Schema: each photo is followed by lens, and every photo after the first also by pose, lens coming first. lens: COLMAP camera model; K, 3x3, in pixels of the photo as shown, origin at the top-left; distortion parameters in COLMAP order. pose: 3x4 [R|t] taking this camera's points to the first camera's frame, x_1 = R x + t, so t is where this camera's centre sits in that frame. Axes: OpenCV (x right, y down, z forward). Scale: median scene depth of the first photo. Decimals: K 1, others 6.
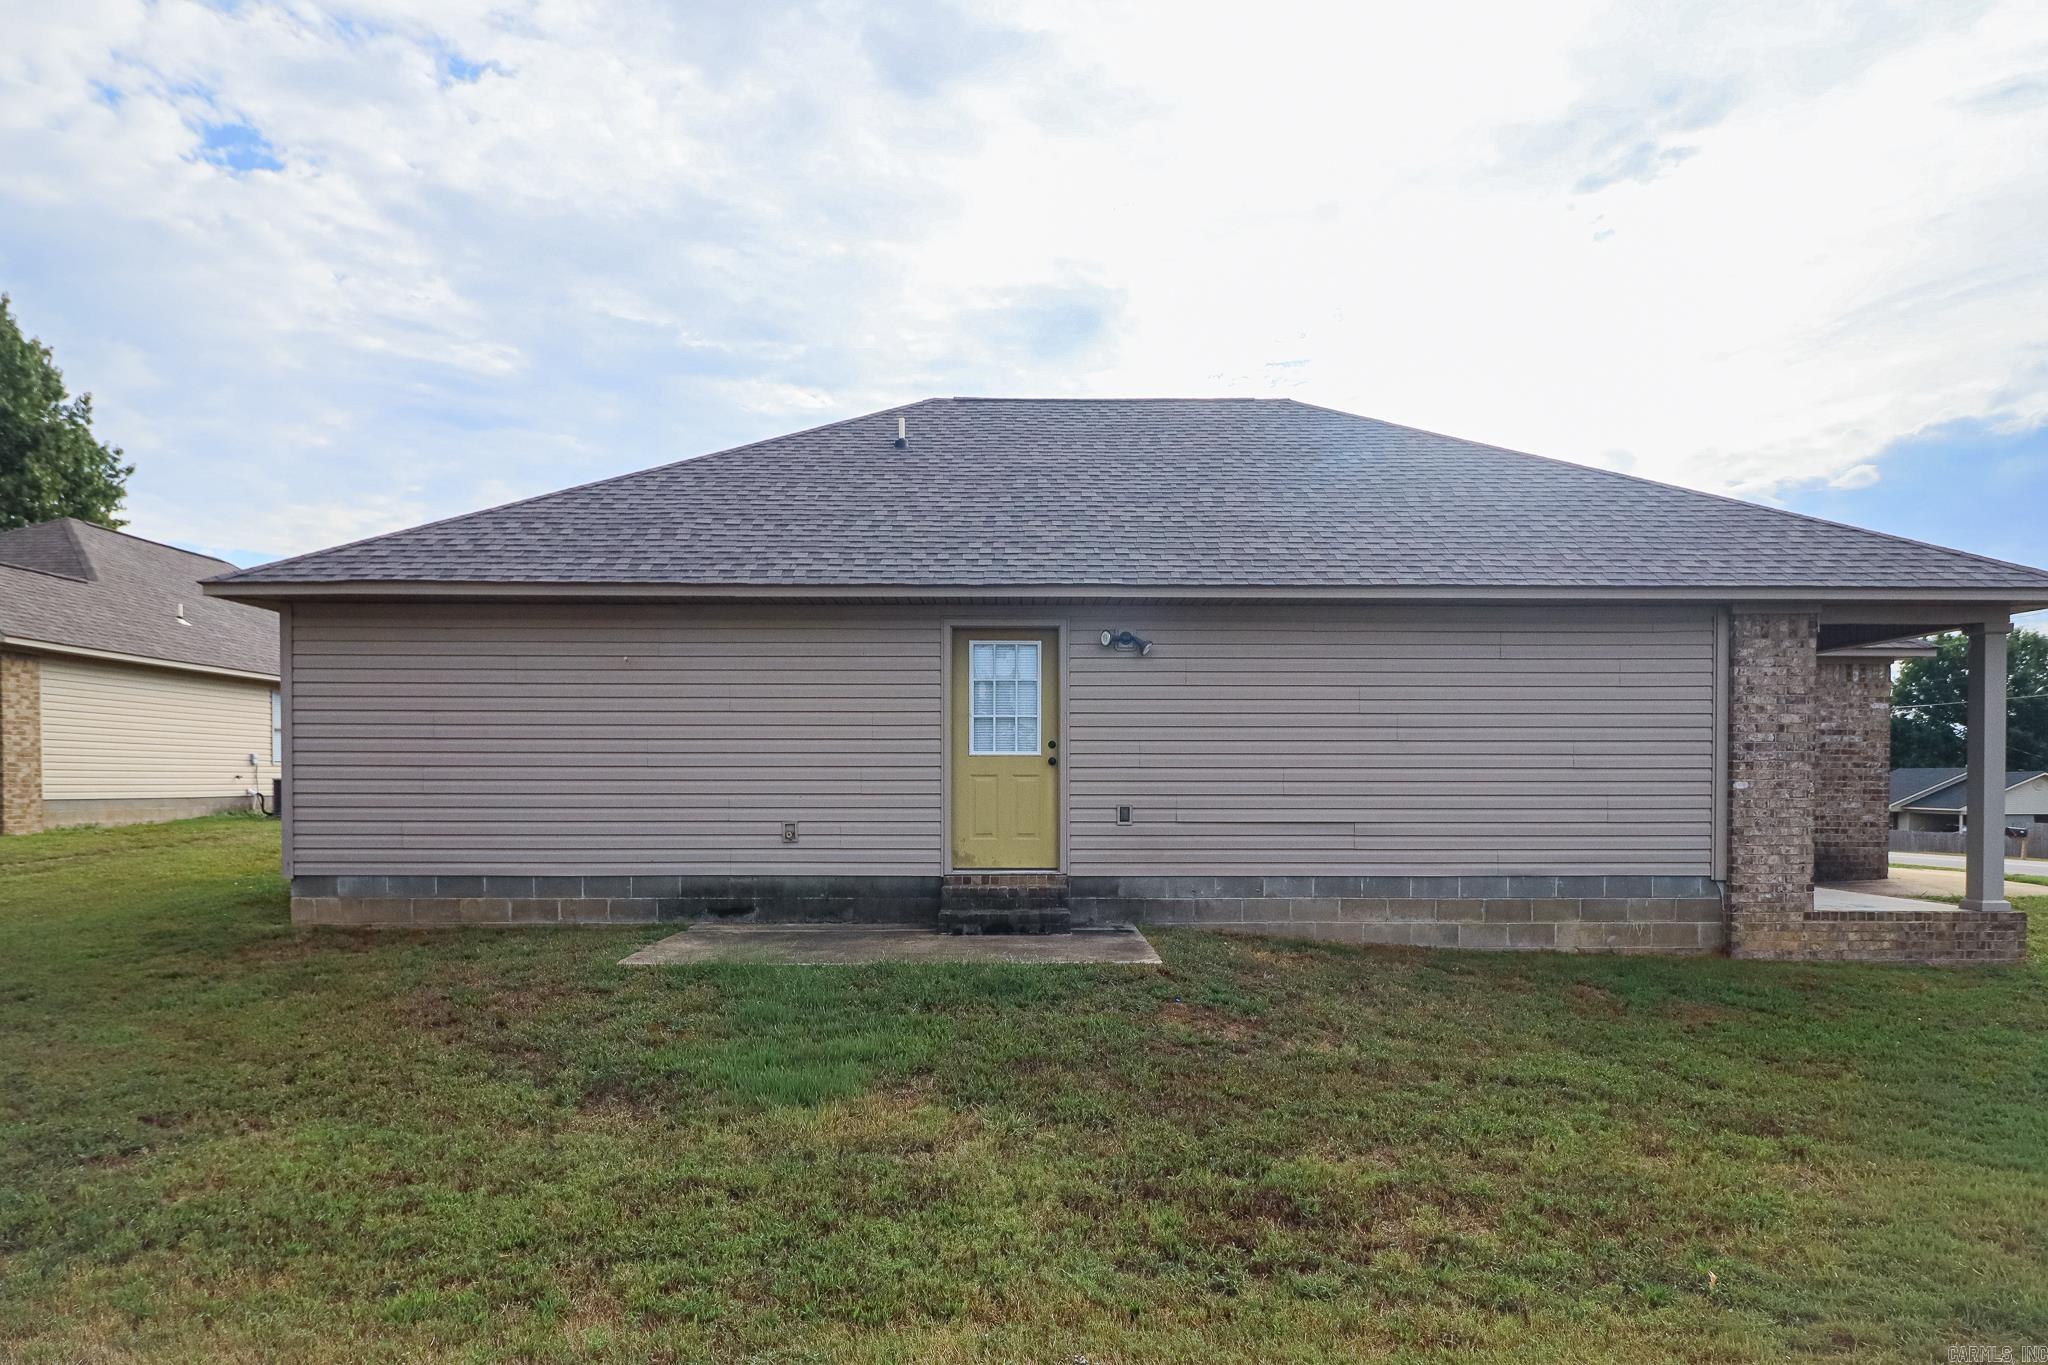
lens RADIAL K [[1220.9, 0, 1027.5], [0, 1220.9, 802.4], [0, 0, 1]] dist [0.044968, -0.032430]
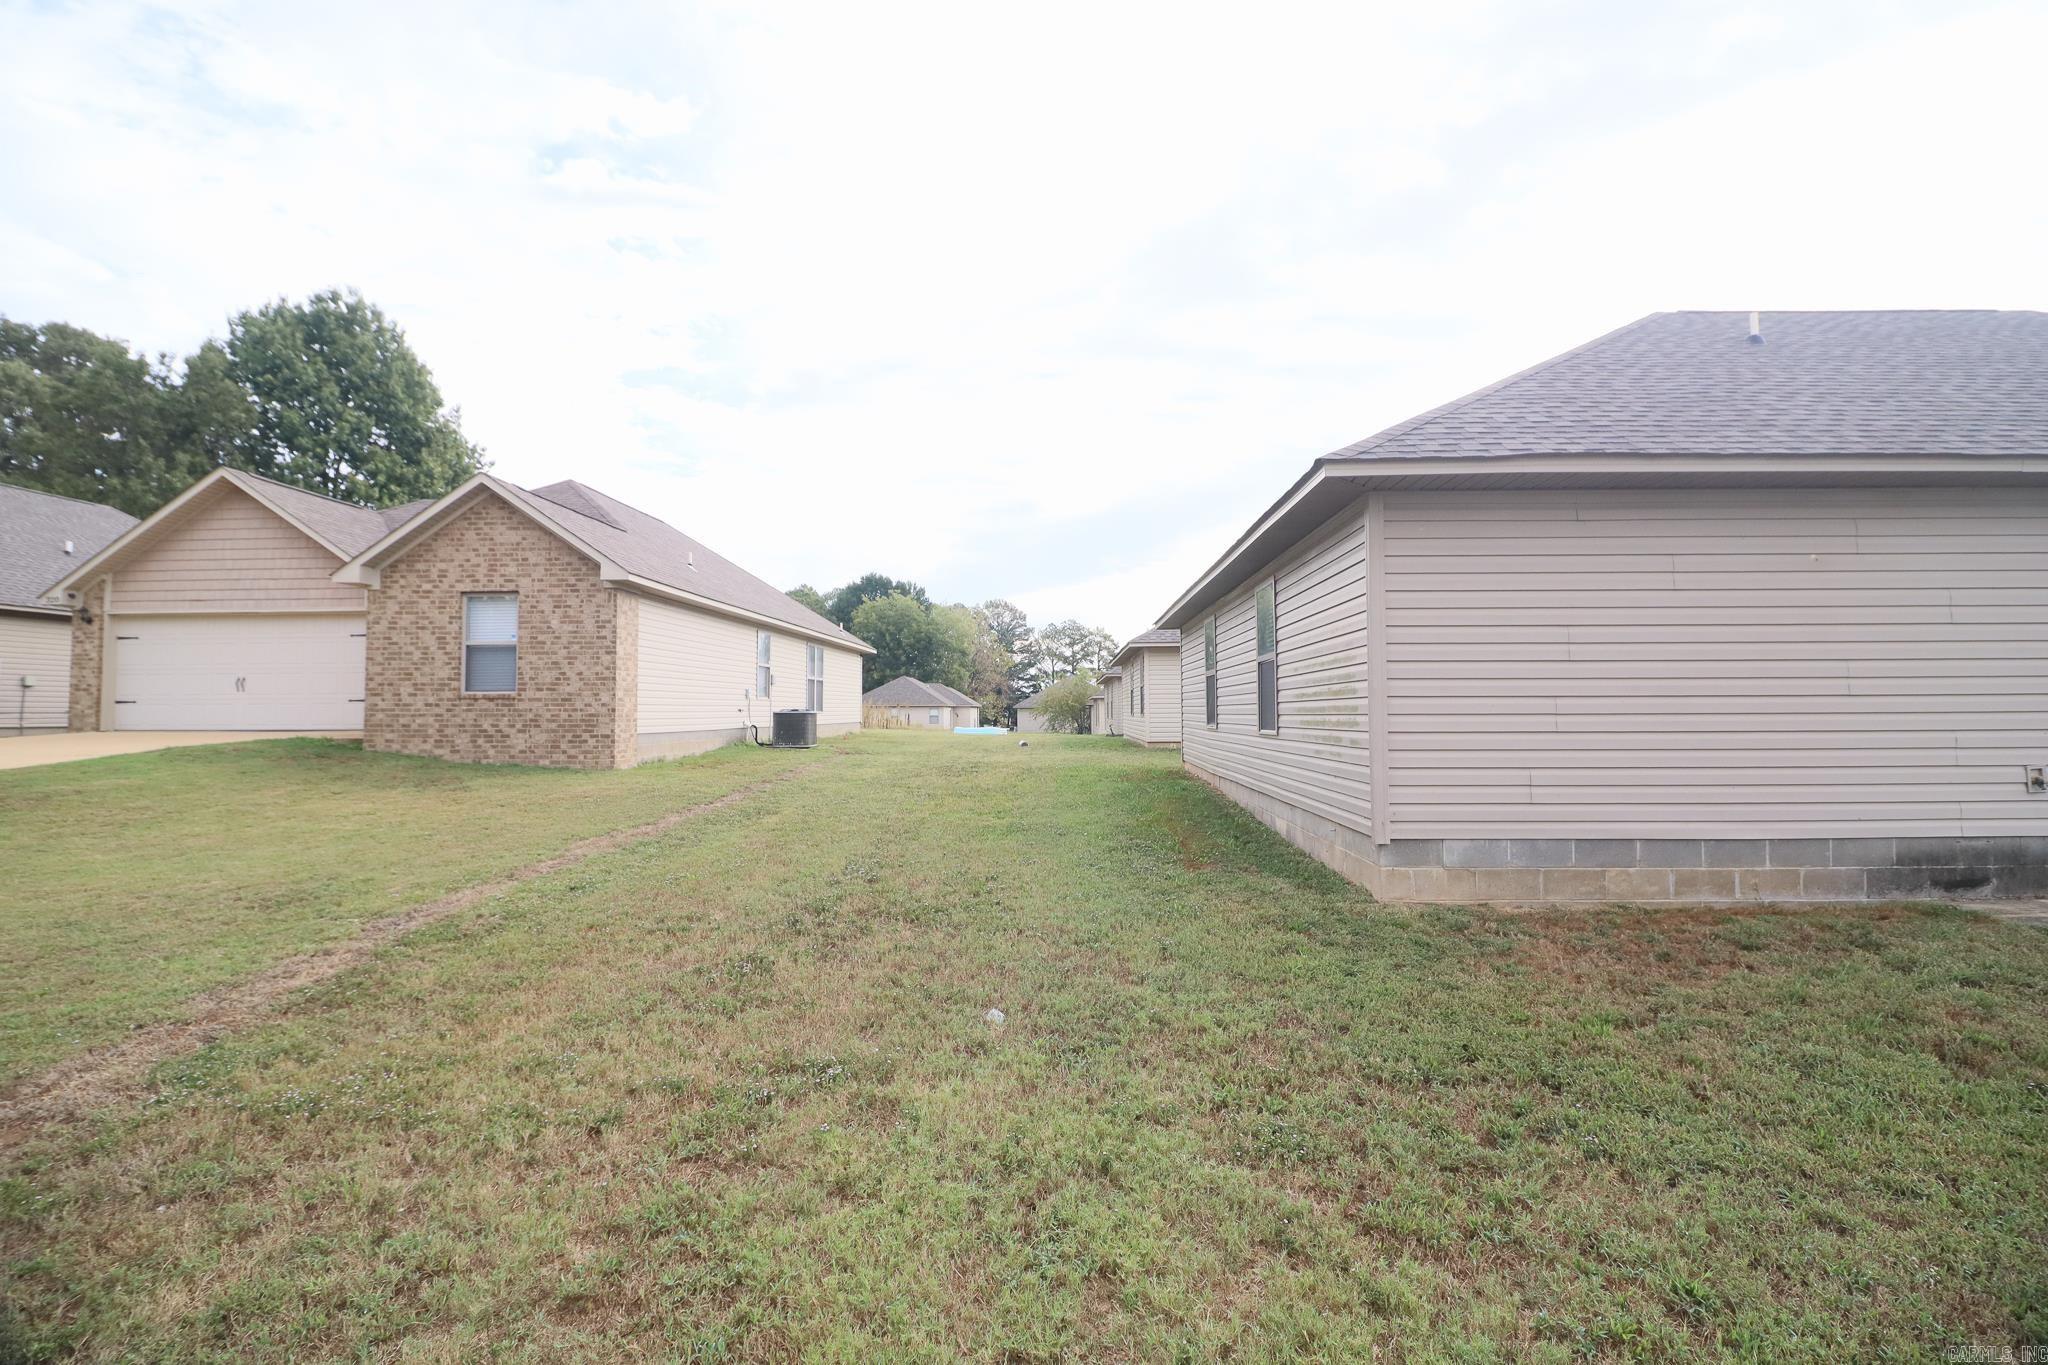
lens RADIAL K [[944.3, 0, 1031.0], [0, 944.3, 666.5], [0, 0, 1]] dist [0.001632, -0.015042]
pose [[0.999681, -0.007154, -0.024226, -0.626662], [0.005666, 0.998126, -0.060929, -0.011389], [0.024617, 0.060772, 0.997848, 0.306247]]
